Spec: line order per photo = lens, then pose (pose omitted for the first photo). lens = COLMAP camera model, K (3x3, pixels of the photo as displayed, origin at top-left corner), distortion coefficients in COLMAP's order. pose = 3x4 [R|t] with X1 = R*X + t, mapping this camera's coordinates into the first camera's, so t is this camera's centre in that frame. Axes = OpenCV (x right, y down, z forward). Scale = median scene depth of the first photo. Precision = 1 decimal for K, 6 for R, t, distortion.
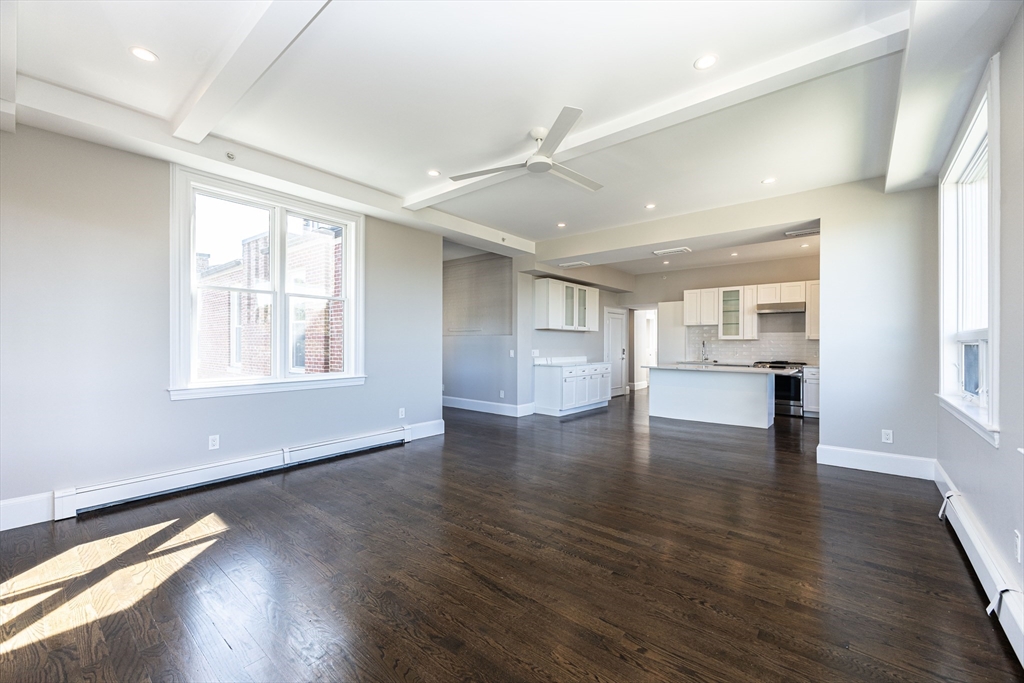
lens RADIAL K [[422.4, 0, 516.4], [0, 422.4, 344.4], [0, 0, 1]] dist [0.016824, -0.006298]
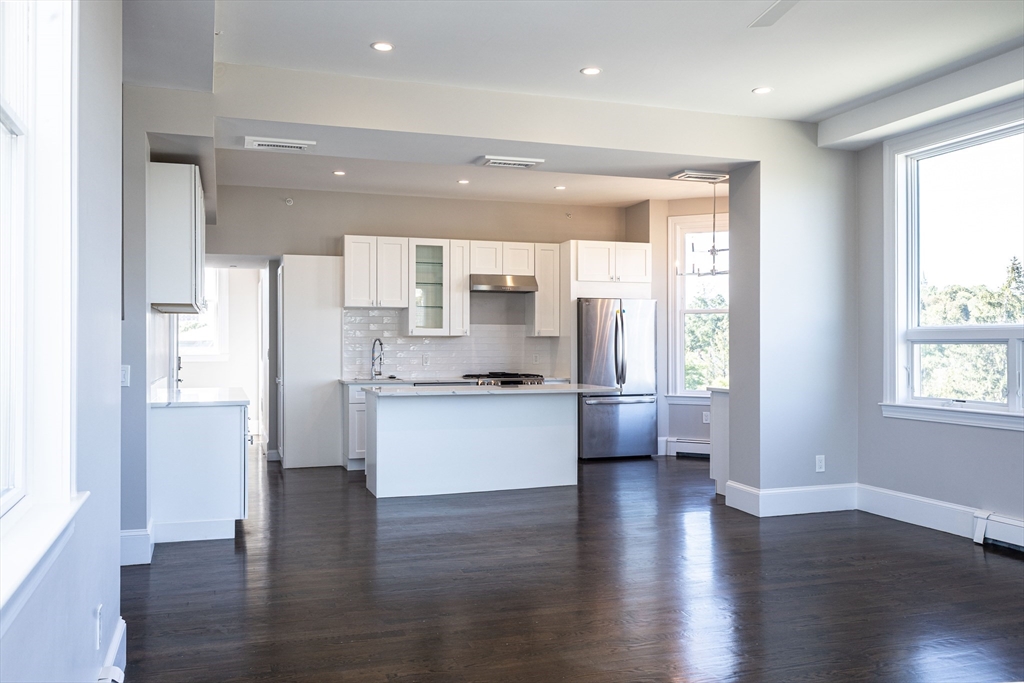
lens RADIAL K [[862.7, 0, 512.0], [0, 862.7, 341.5], [0, 0, 1]] dist [0.006571, -0.000956]
pose [[0.524856, 0.001609, 0.851189, -0.388572], [0.002638, 0.999990, -0.003517, -0.000165], [-0.851187, 0.004092, 0.524847, 0.342896]]
